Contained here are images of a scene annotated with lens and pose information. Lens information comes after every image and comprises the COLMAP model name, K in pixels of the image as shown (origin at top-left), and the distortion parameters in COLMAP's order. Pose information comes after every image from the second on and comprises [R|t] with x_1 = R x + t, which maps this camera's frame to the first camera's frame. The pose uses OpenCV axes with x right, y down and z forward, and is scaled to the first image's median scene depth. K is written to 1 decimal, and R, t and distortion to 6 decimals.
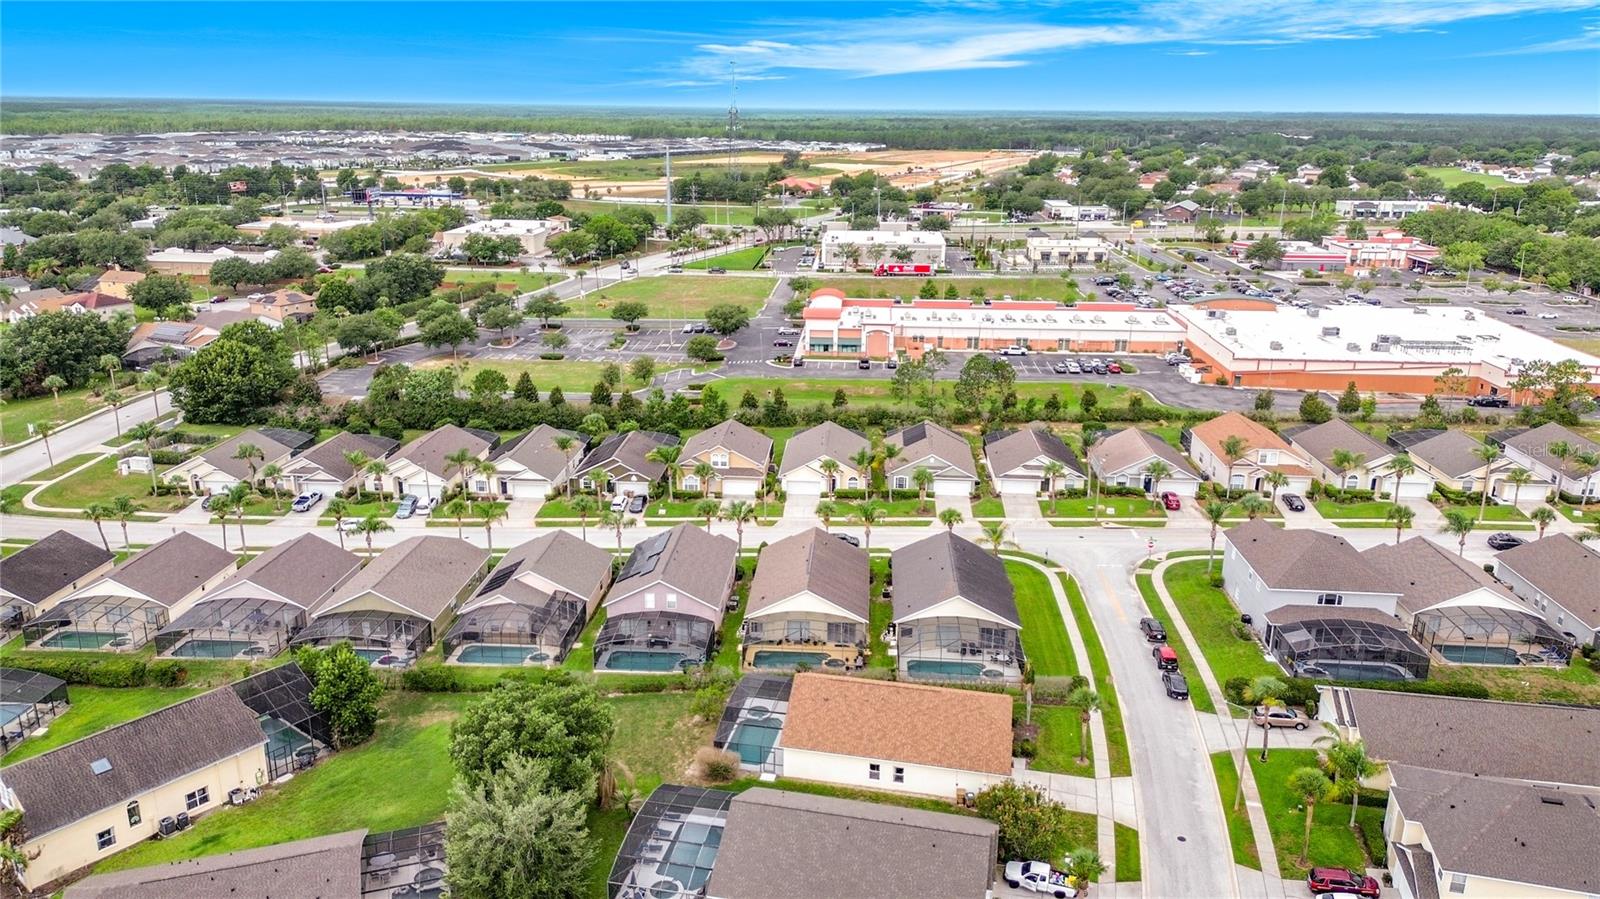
lens RADIAL K [[1134.9, 0, 798.2], [0, 1134.9, 434.6], [0, 0, 1]] dist [0.107821, -0.133064]
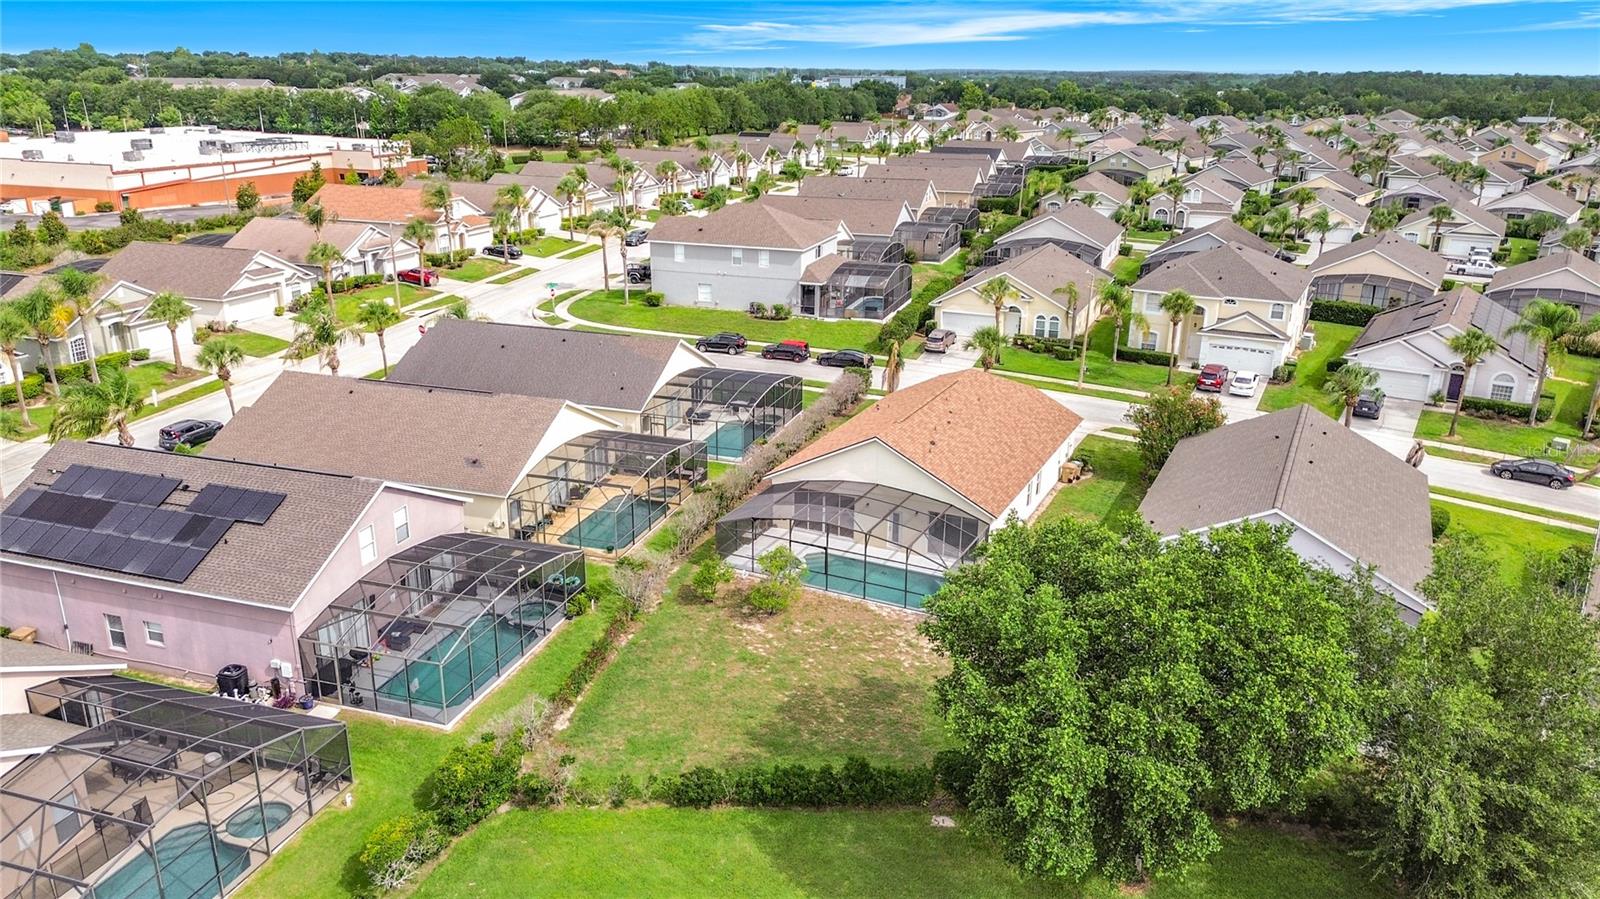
lens RADIAL K [[1133.6, 0, 797.0], [0, 1133.6, 453.7], [0, 0, 1]] dist [0.081388, -0.083917]
pose [[0.244626, -0.317408, 0.916194, -0.273324], [0.262446, 0.931306, 0.252570, 0.032539], [-0.933424, 0.178666, 0.311124, 0.438606]]
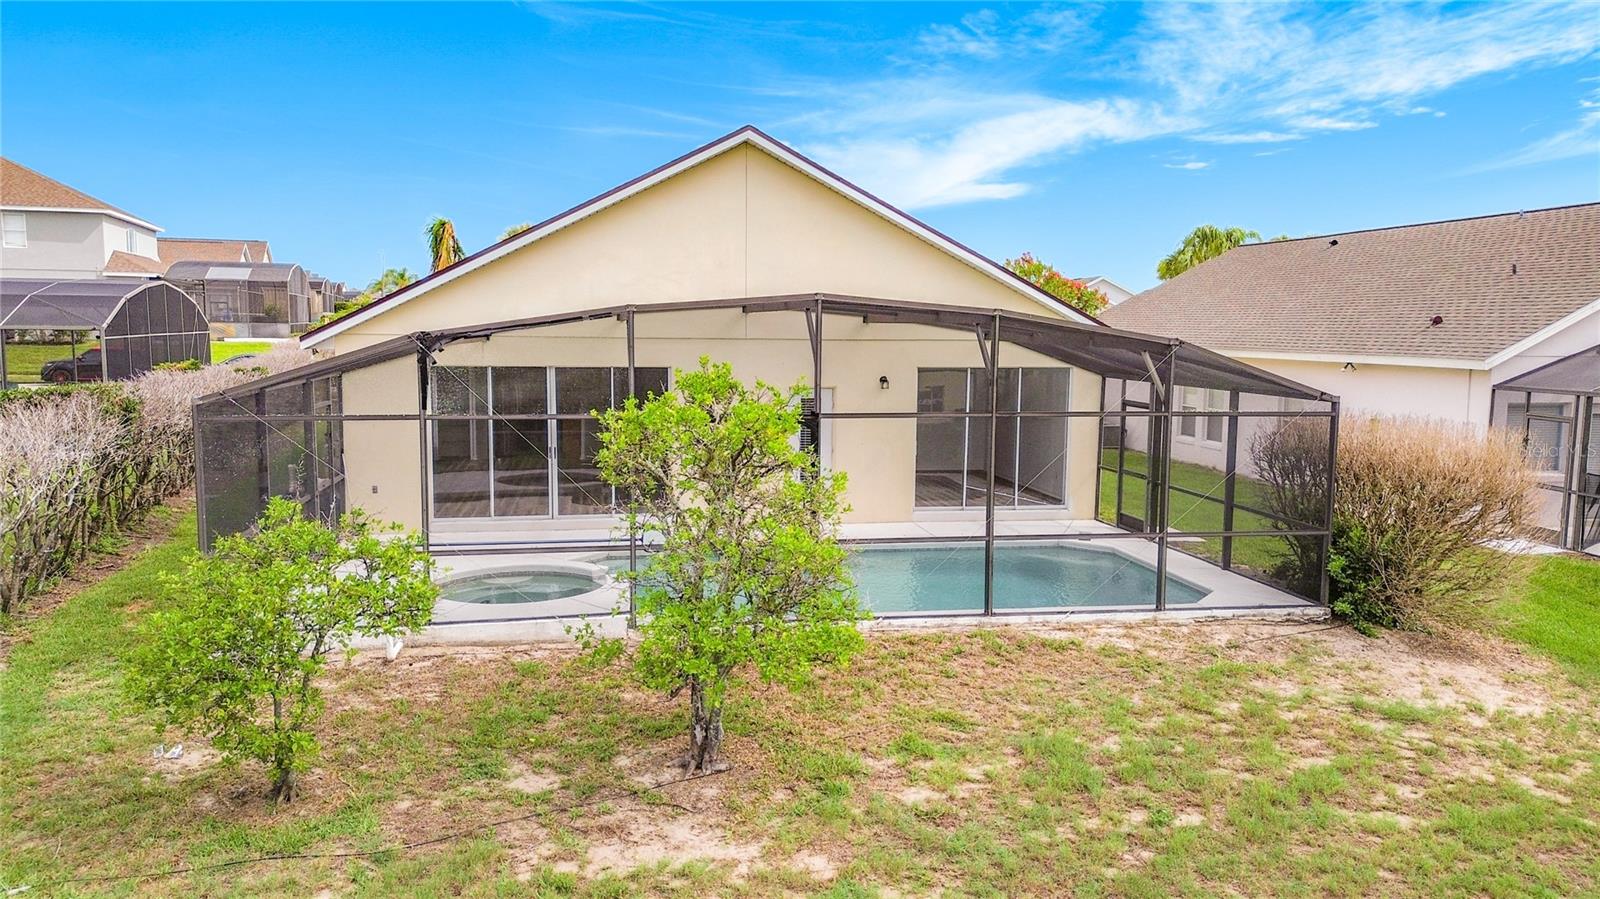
lens RADIAL K [[1141.3, 0, 800.0], [0, 1141.3, 449.5], [0, 0, 1]] dist [0.054655, -0.042224]
pose [[-0.373675, -0.117198, 0.920126, -0.085928], [0.245955, 0.943956, 0.220119, 0.112069], [-0.894356, 0.308562, -0.323907, 0.541646]]
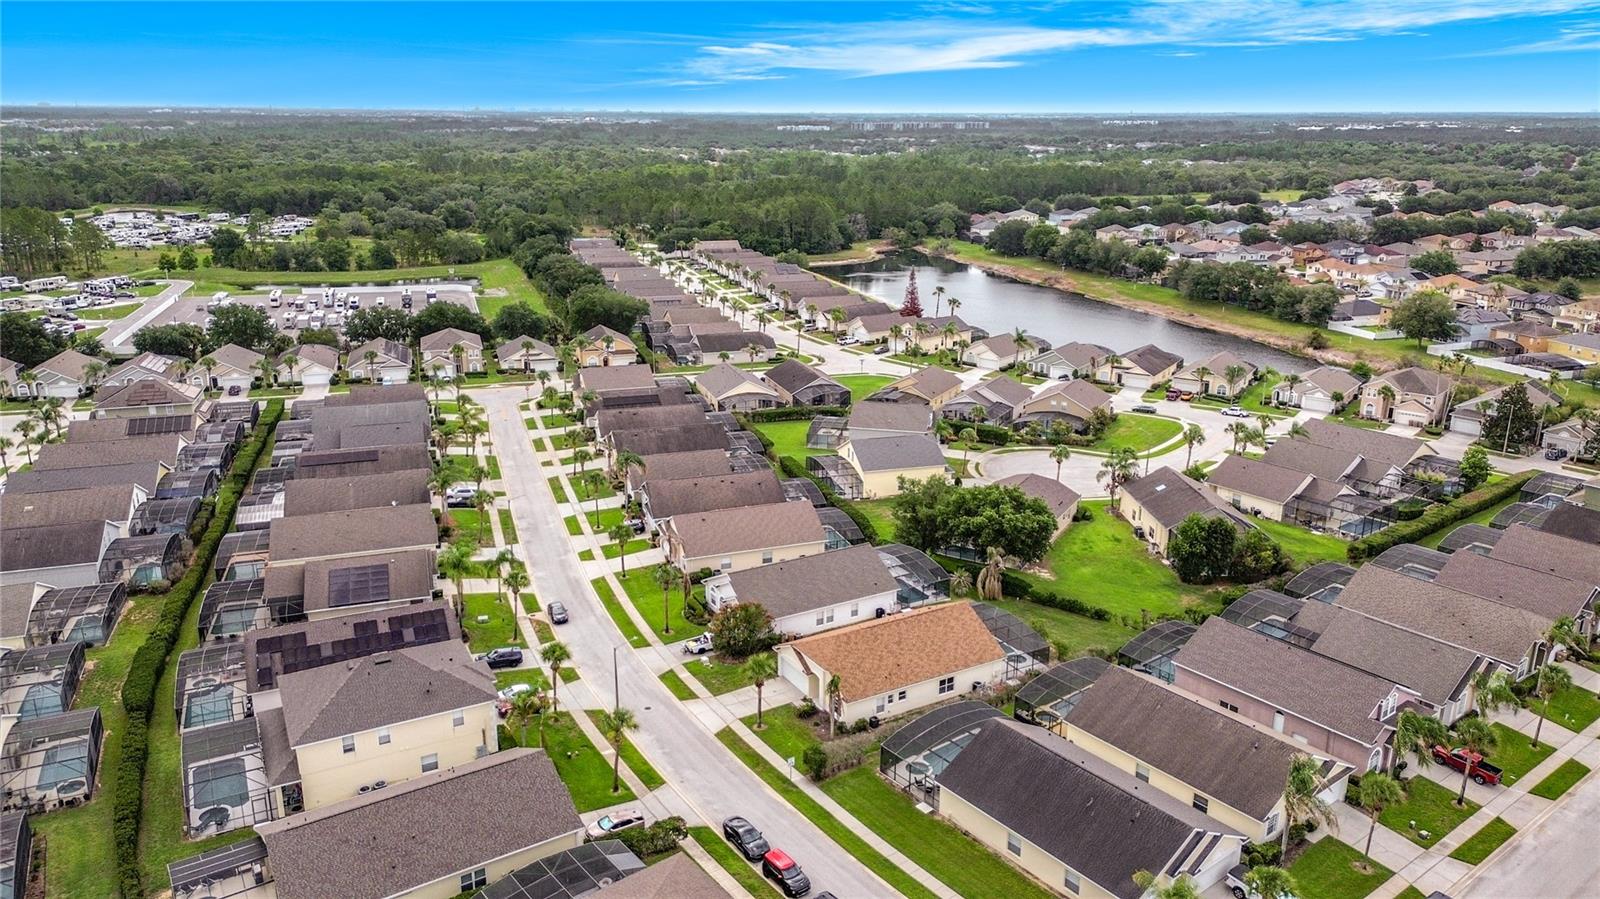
lens RADIAL K [[1128.6, 0, 797.1], [0, 1128.6, 456.5], [0, 0, 1]] dist [0.095905, -0.106678]
pose [[-0.741296, 0.183966, -0.645474, 0.425588], [-0.199228, 0.858046, 0.473356, -0.215222], [0.640927, 0.479494, -0.599415, 0.766882]]
